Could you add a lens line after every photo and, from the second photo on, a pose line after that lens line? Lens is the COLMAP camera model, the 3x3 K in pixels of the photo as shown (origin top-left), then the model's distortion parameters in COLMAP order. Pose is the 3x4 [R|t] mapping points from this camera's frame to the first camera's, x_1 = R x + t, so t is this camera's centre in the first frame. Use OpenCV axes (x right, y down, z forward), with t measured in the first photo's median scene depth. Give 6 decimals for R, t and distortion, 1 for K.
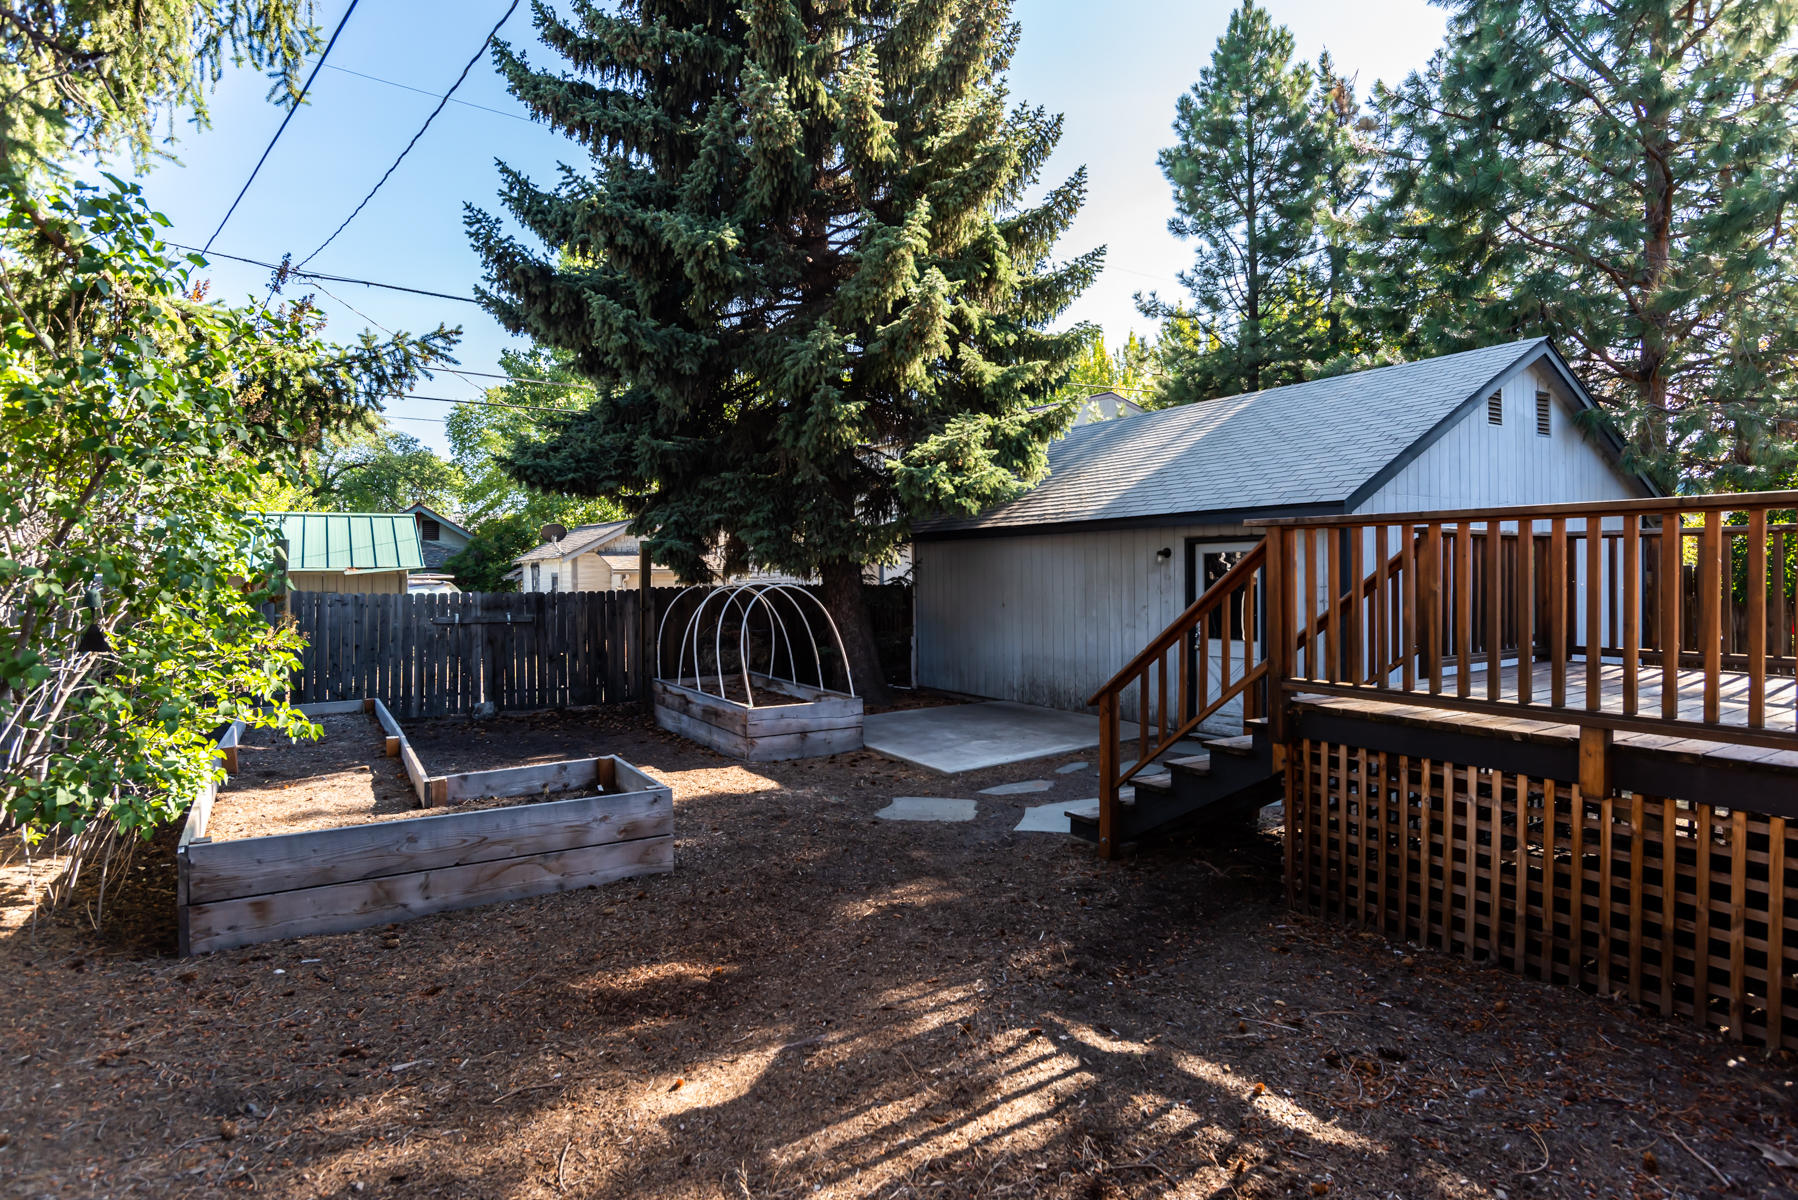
lens RADIAL K [[890.3, 0, 895.3], [0, 890.3, 574.4], [0, 0, 1]] dist [-0.067613, 0.000004]
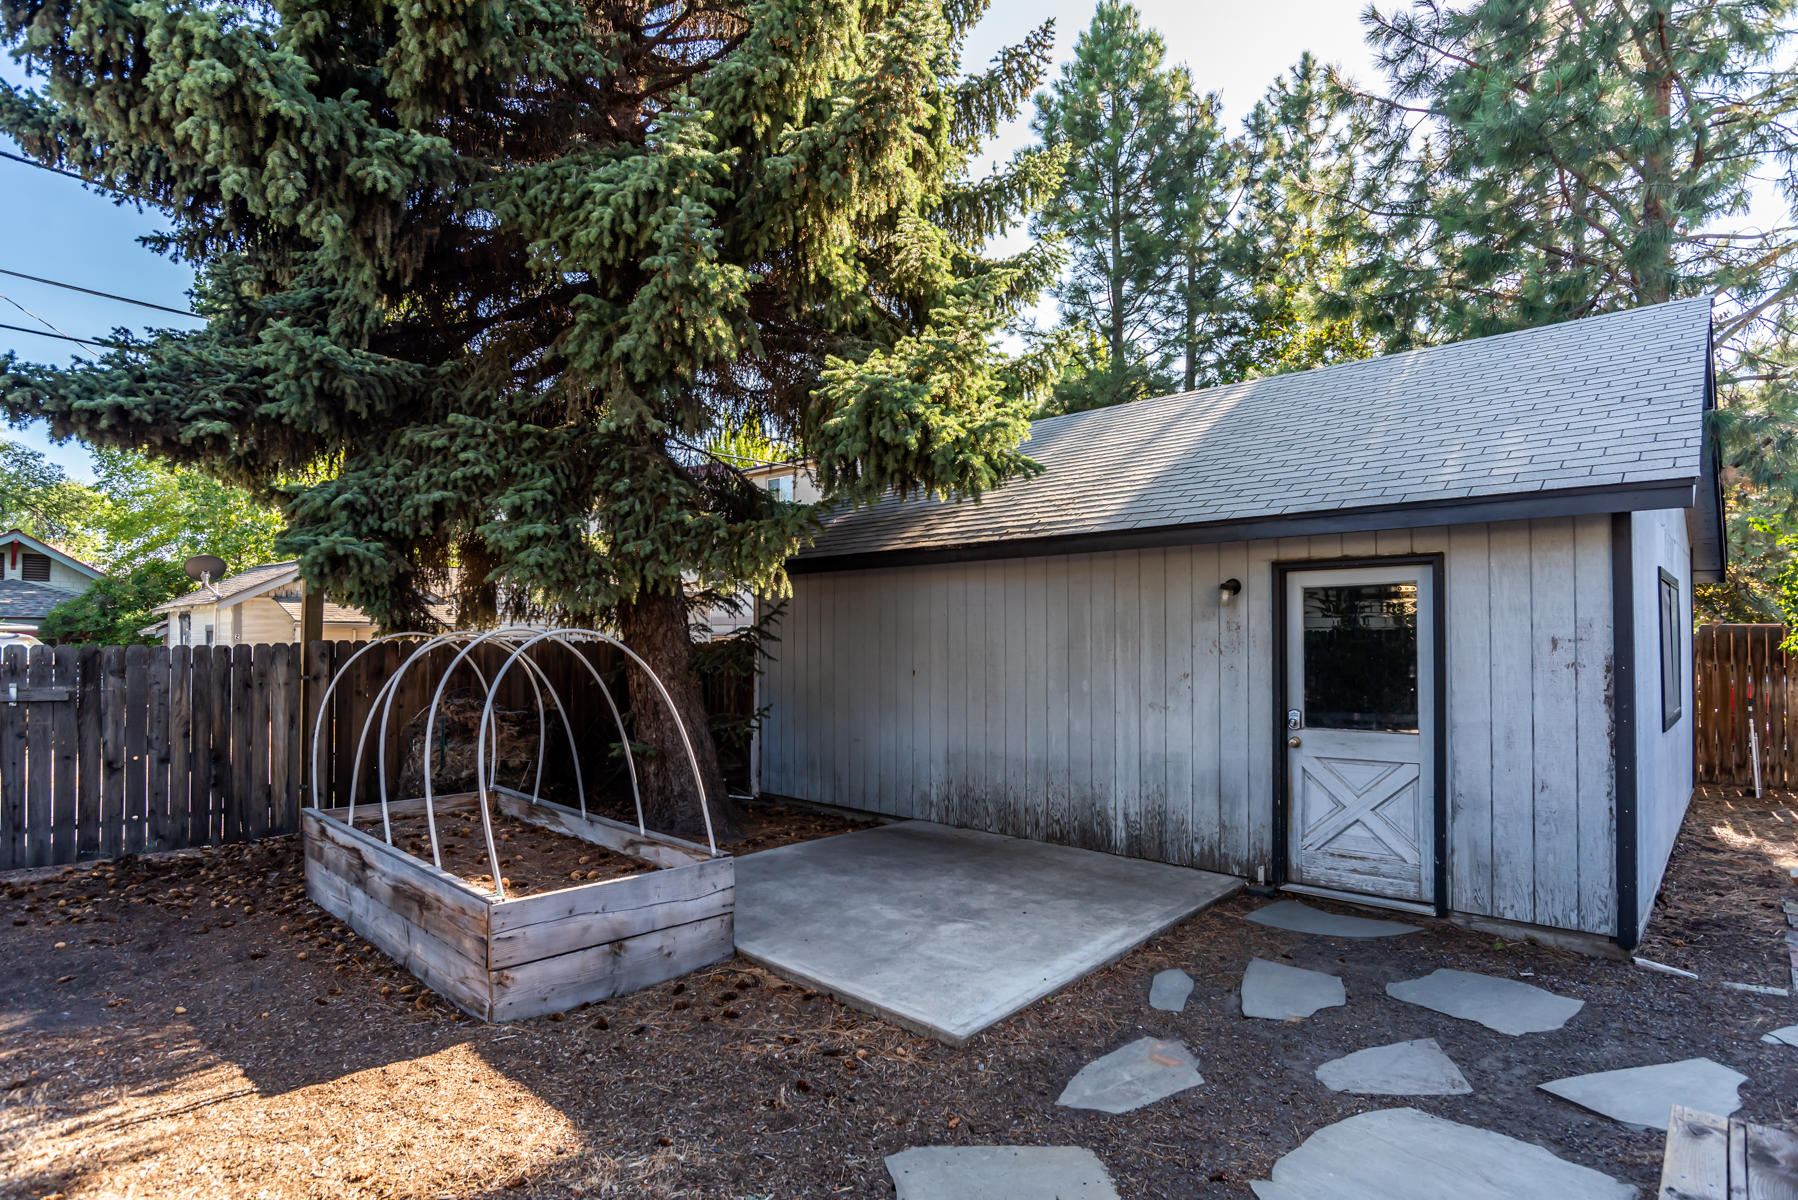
lens RADIAL K [[925.4, 0, 895.2], [0, 925.4, 605.8], [0, 0, 1]] dist [-0.061891, 0.018643]
pose [[0.968879, 0.019112, 0.246794, -0.062978], [-0.009743, 0.999187, -0.039127, 0.013136], [-0.247342, 0.035505, 0.968278, 0.368777]]
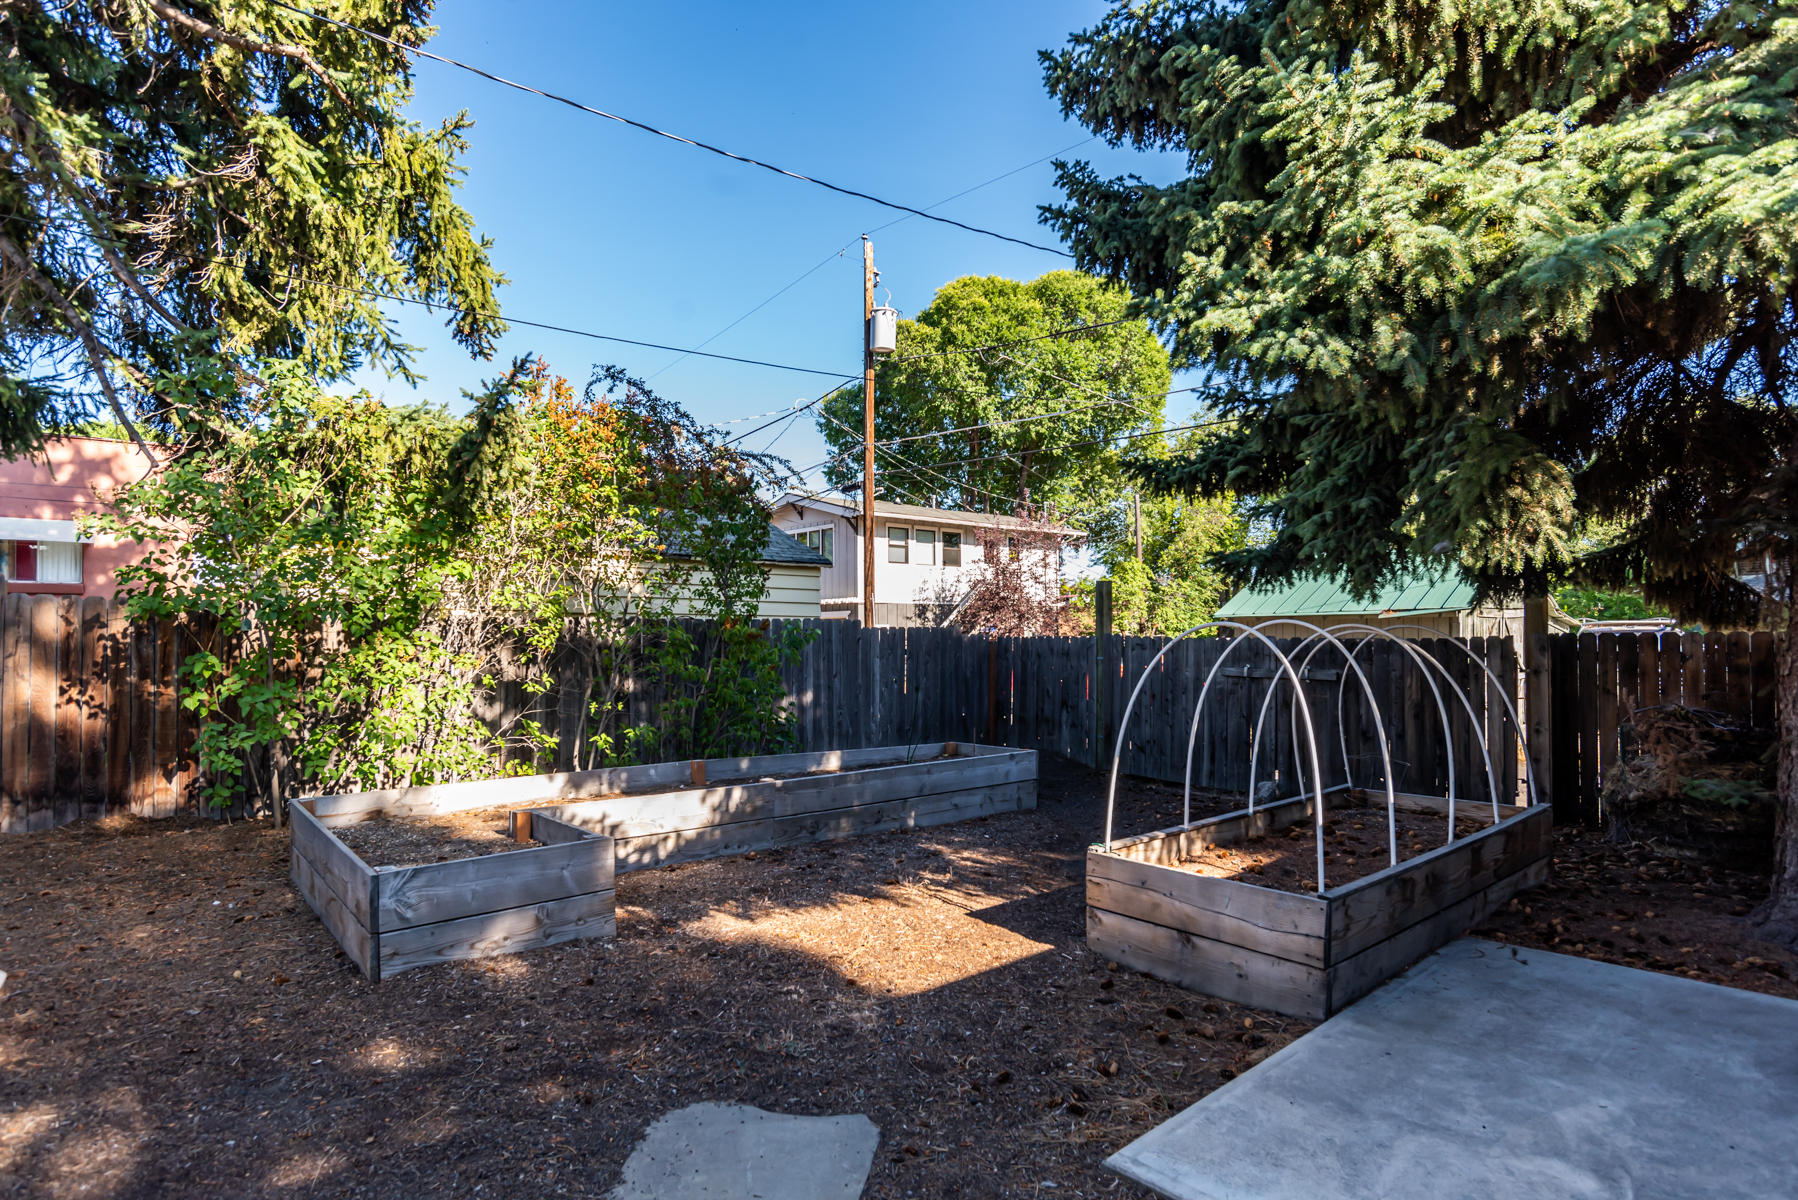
lens RADIAL K [[925.4, 0, 895.2], [0, 925.4, 605.8], [0, 0, 1]] dist [-0.061891, 0.018643]
pose [[0.119082, -0.024967, -0.992570, 0.275074], [-0.000065, 0.999684, -0.025154, 0.013531], [0.992884, 0.003060, 0.119043, 0.599208]]
